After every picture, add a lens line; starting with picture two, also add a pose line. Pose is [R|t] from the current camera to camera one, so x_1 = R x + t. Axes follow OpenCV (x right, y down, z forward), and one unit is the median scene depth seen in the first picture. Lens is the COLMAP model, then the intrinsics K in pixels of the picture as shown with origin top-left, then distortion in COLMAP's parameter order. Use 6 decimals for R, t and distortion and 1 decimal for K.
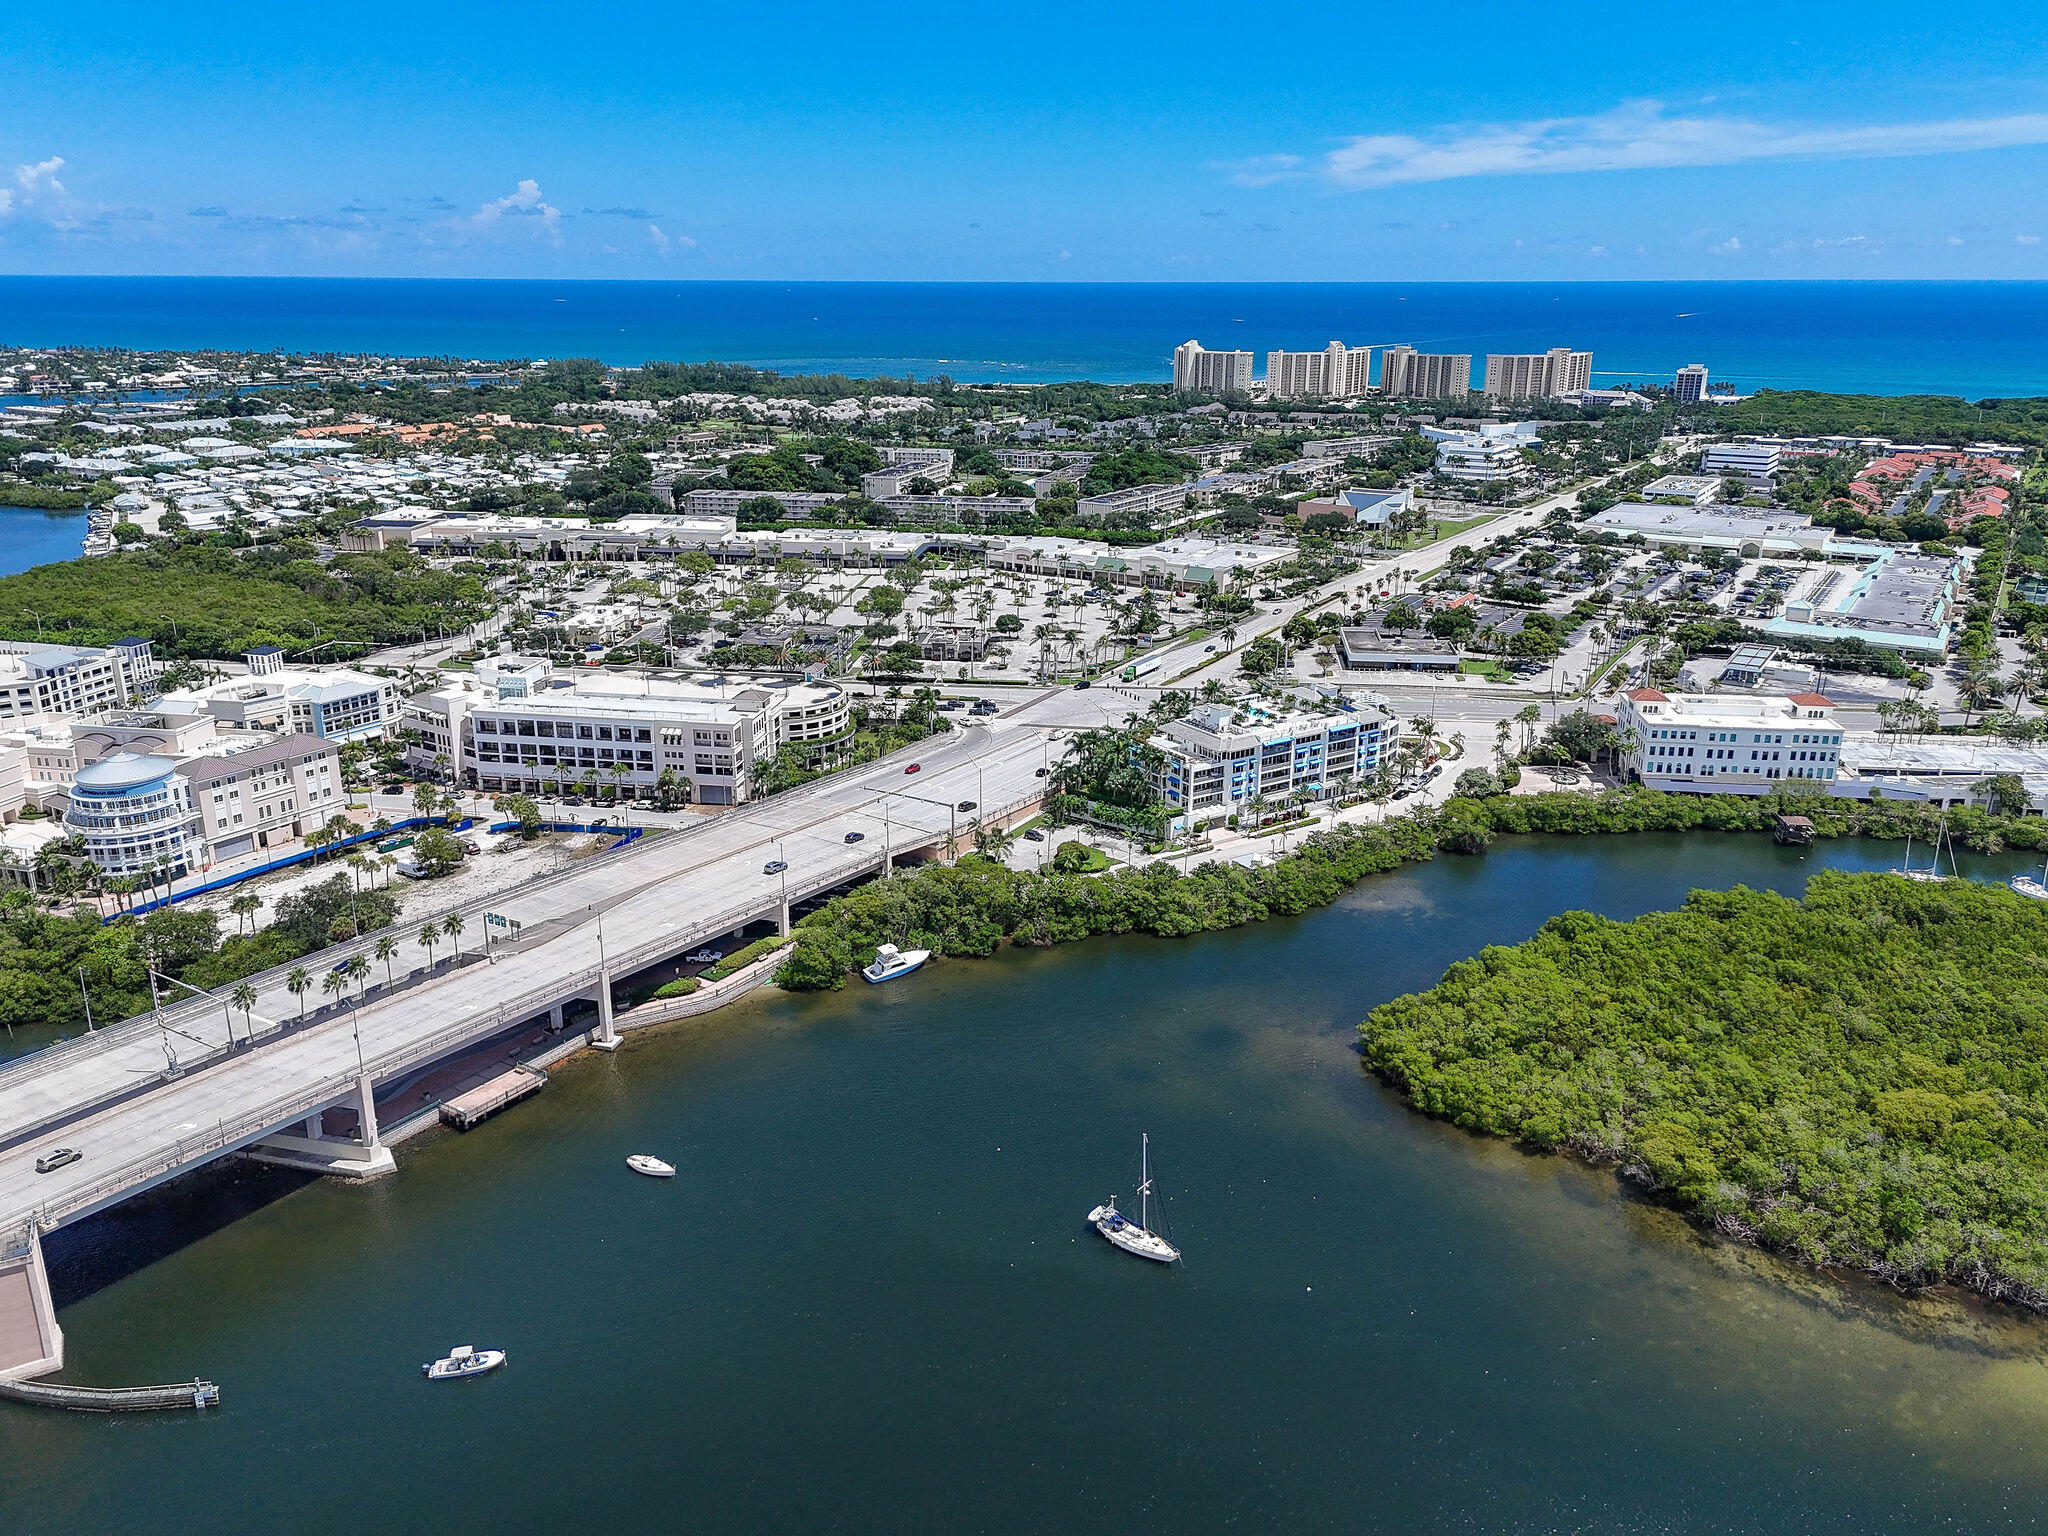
lens RADIAL K [[1507.4, 0, 1024.0], [0, 1507.4, 768.0], [0, 0, 1]] dist [0.061819, -0.045215]
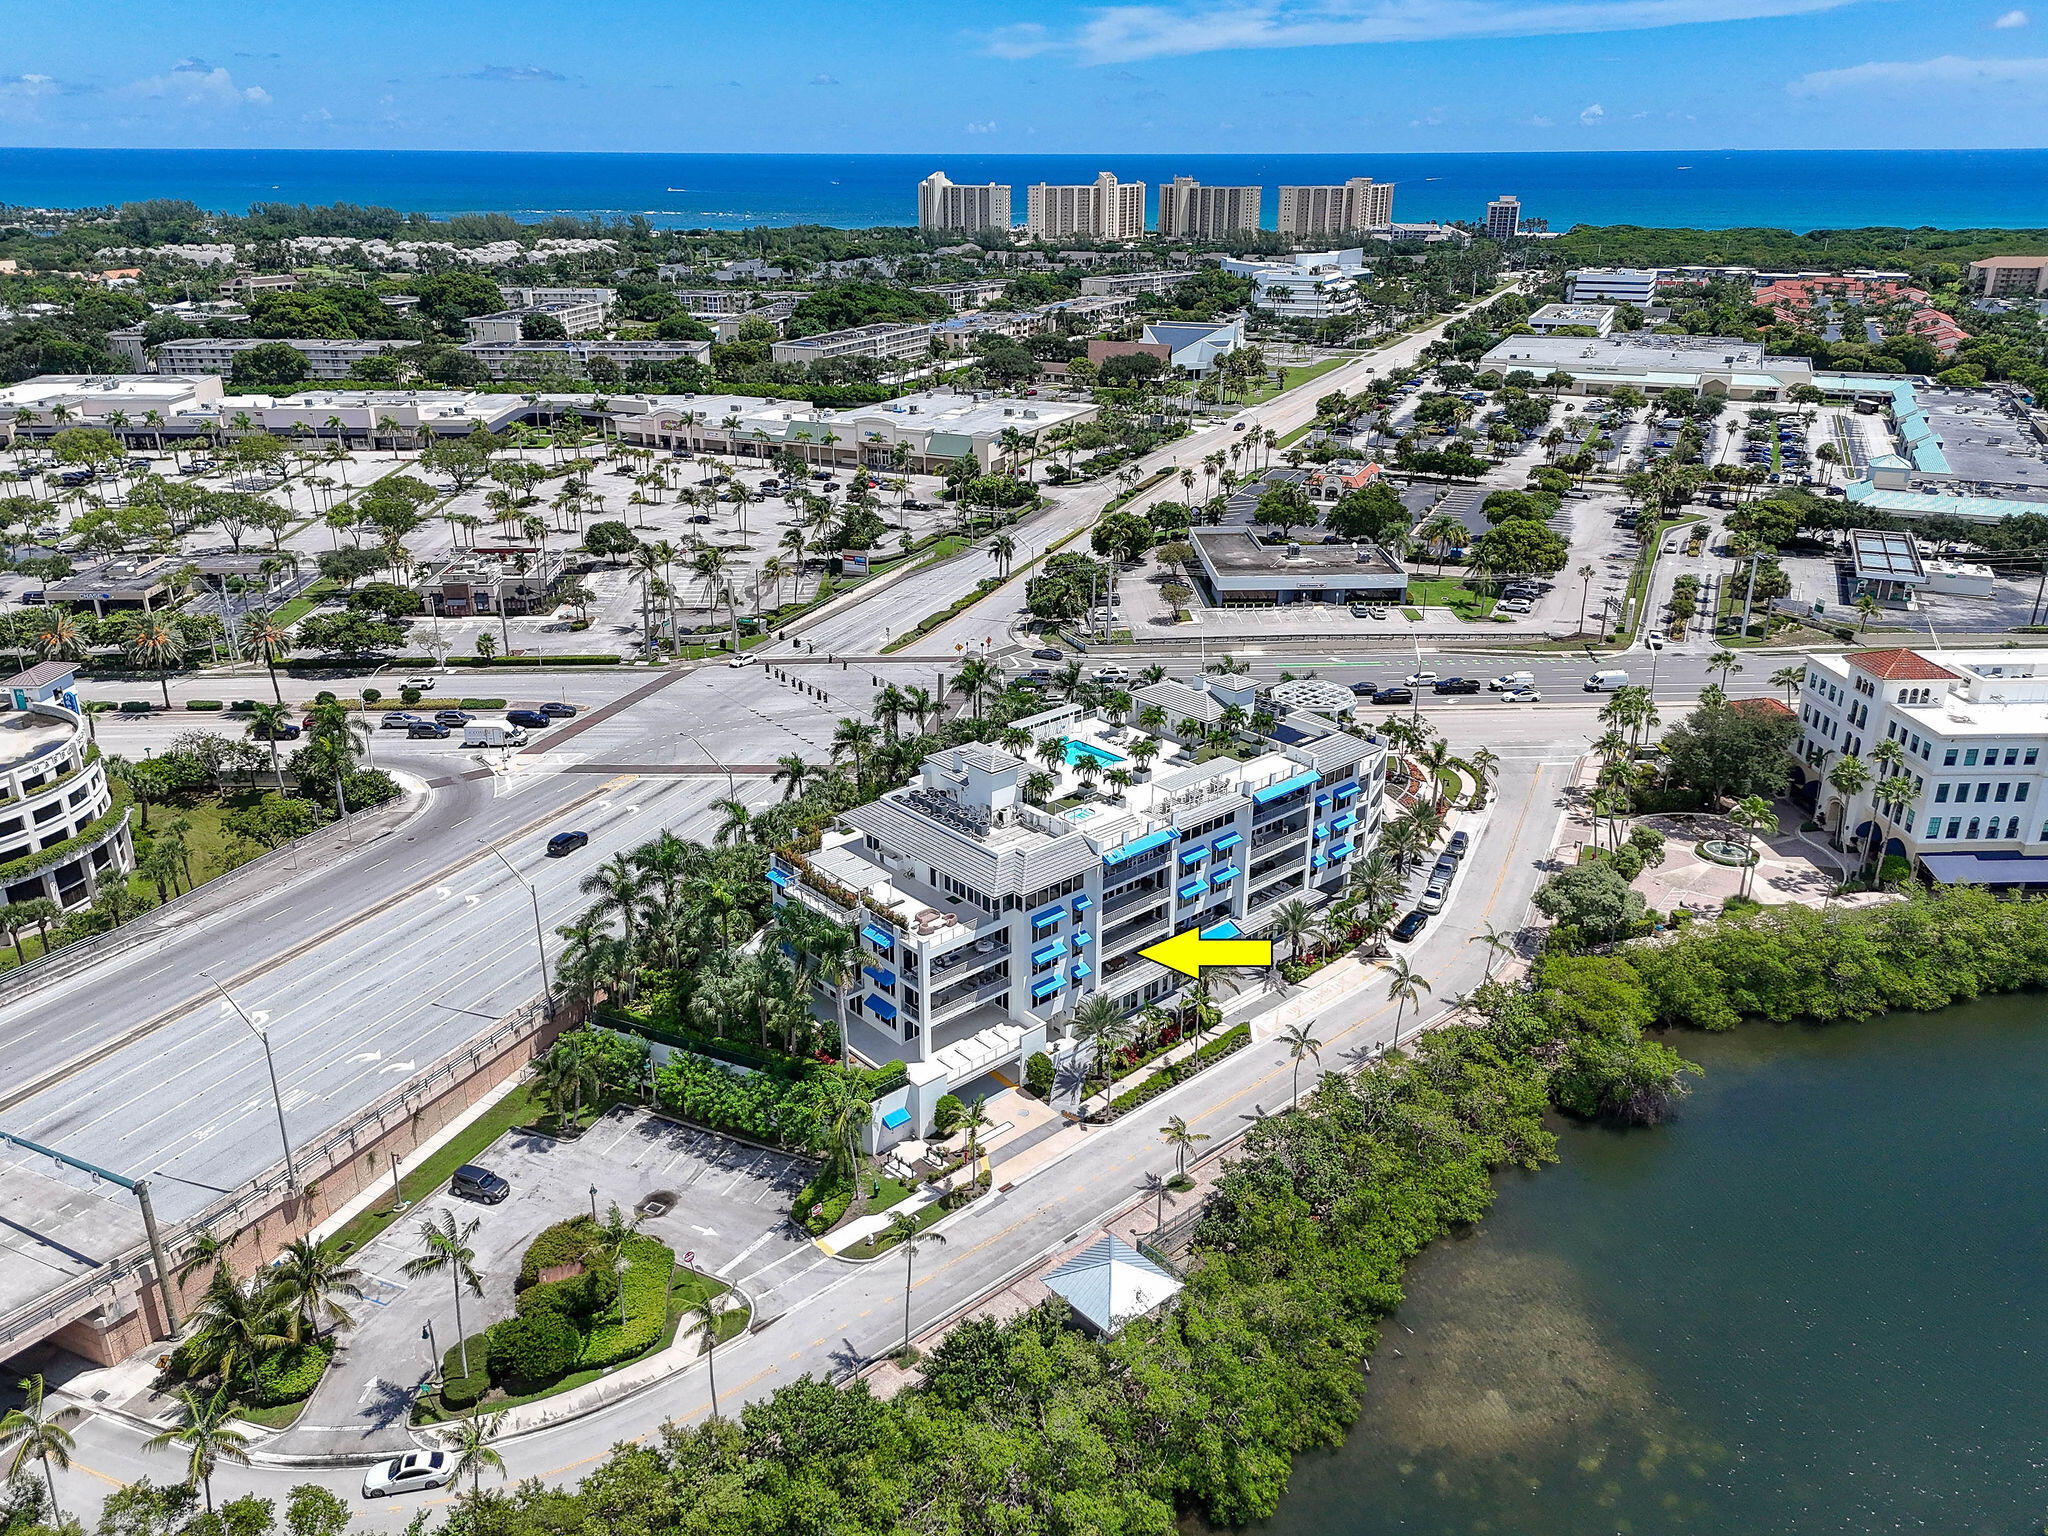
lens RADIAL K [[1507.4, 0, 1024.0], [0, 1507.4, 768.0], [0, 0, 1]] dist [0.061819, -0.045215]
pose [[0.988095, -0.059115, 0.142036, 0.053063], [0.048587, 0.995887, 0.076478, -0.044222], [-0.145973, -0.068666, 0.986903, 0.392022]]
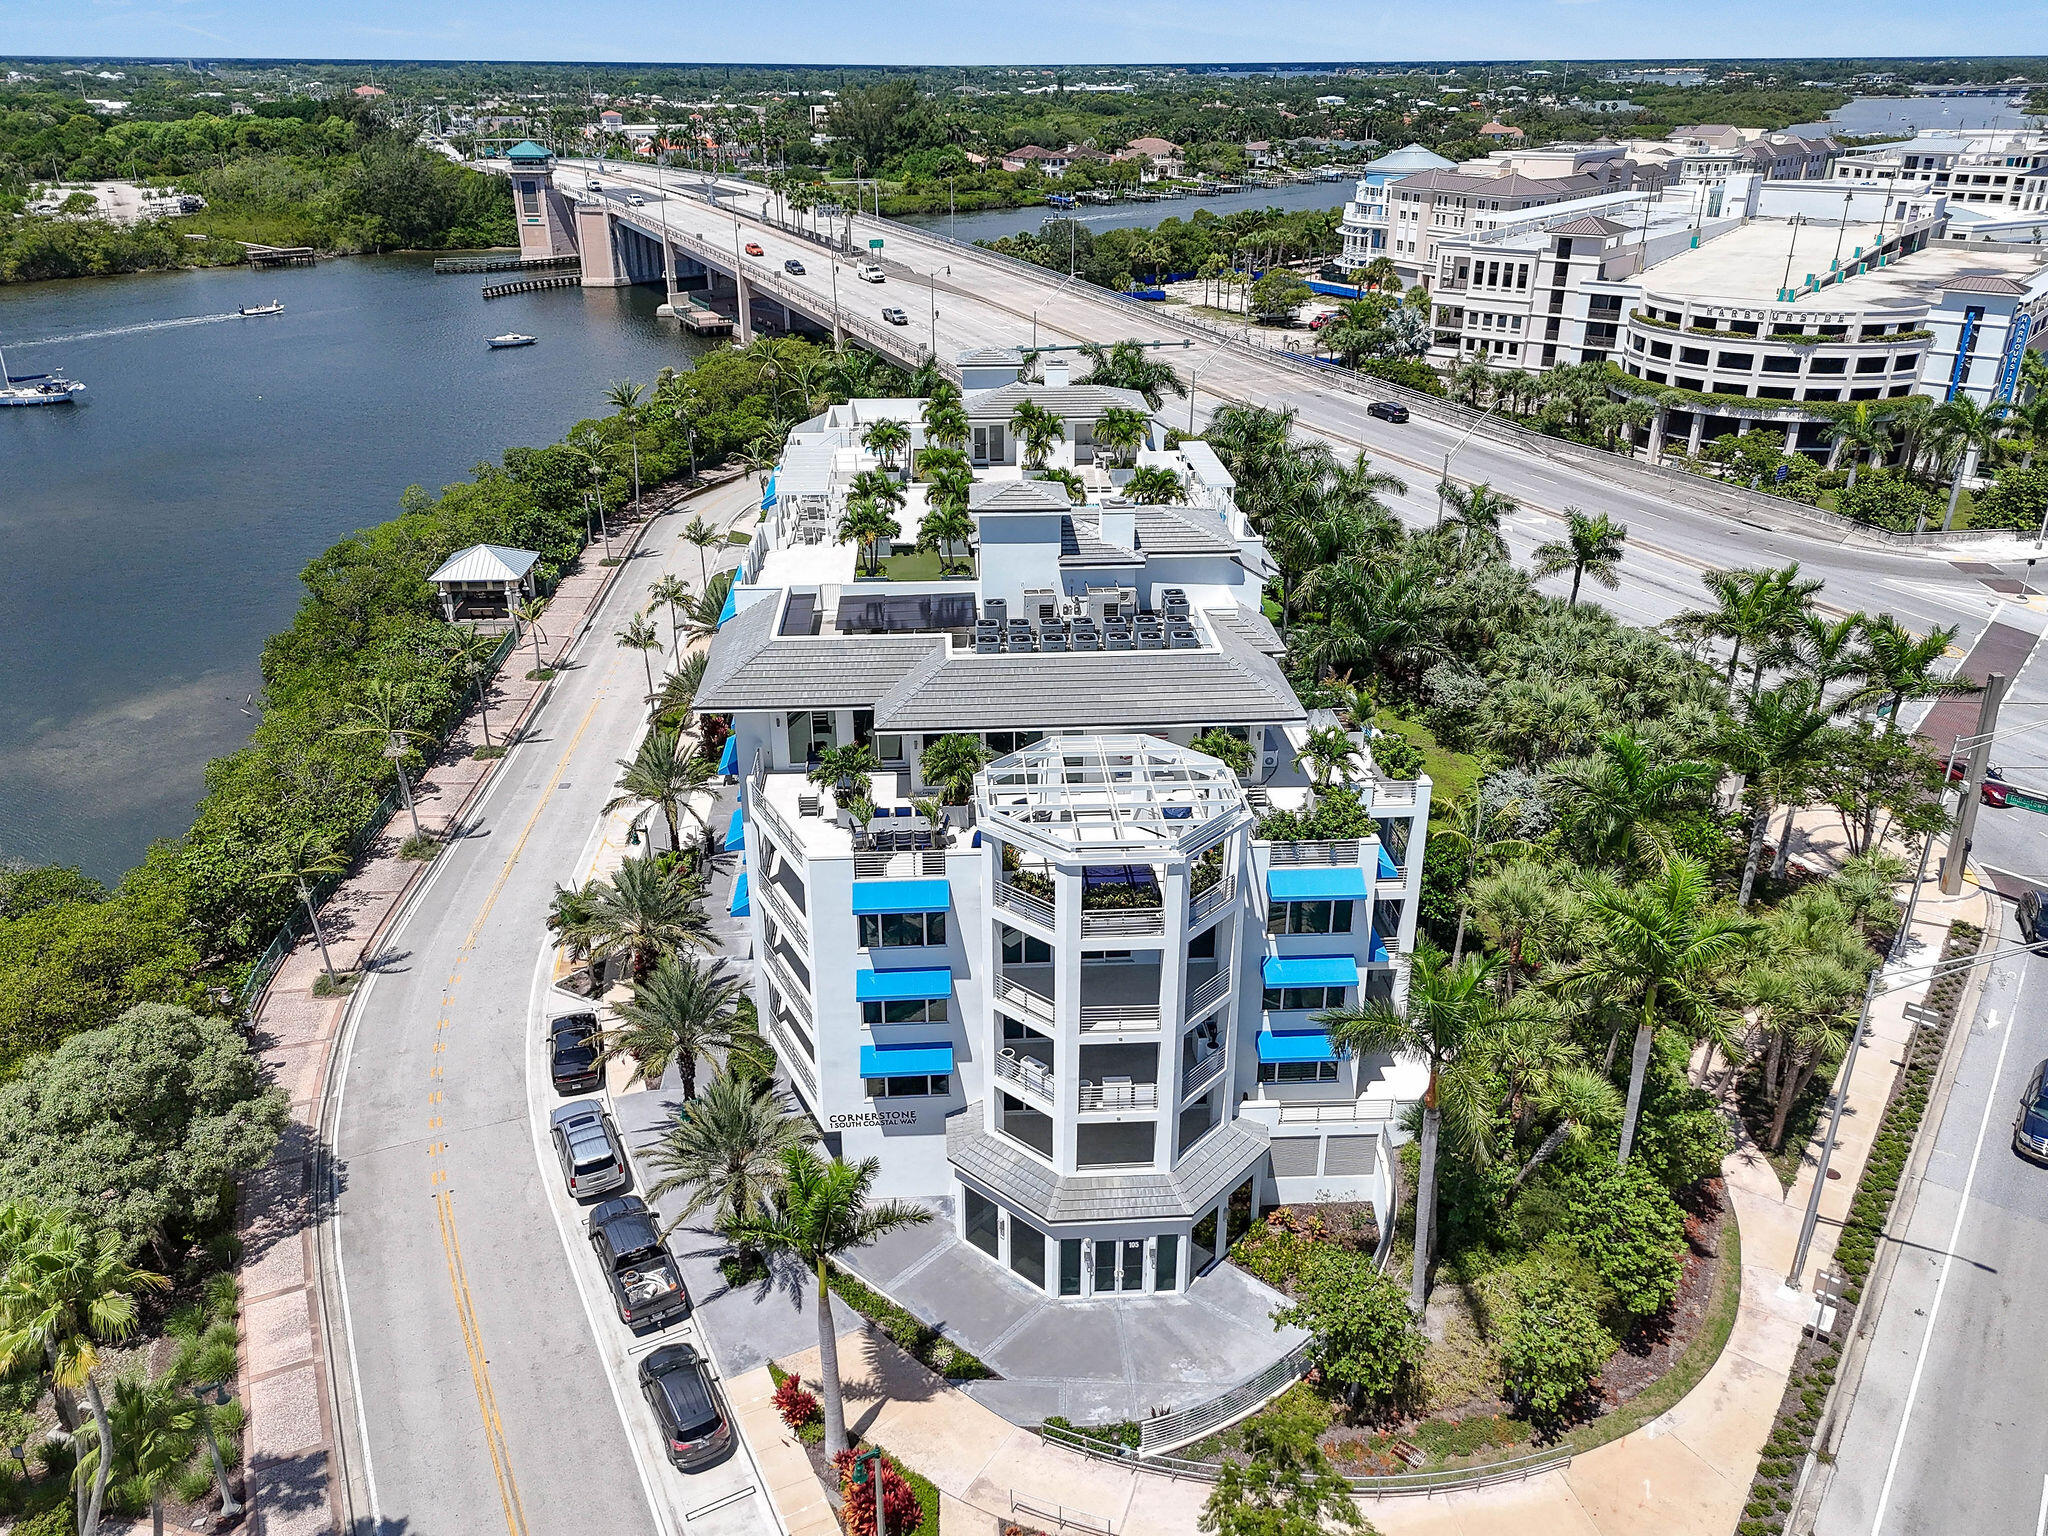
lens RADIAL K [[1525.9, 0, 1022.1], [0, 1525.9, 743.3], [0, 0, 1]] dist [0.082869, -0.082342]
pose [[-0.494707, 0.350796, -0.795115, 0.237135], [-0.269586, 0.807837, 0.524140, -0.083416], [0.826189, 0.473647, -0.305073, 0.721077]]
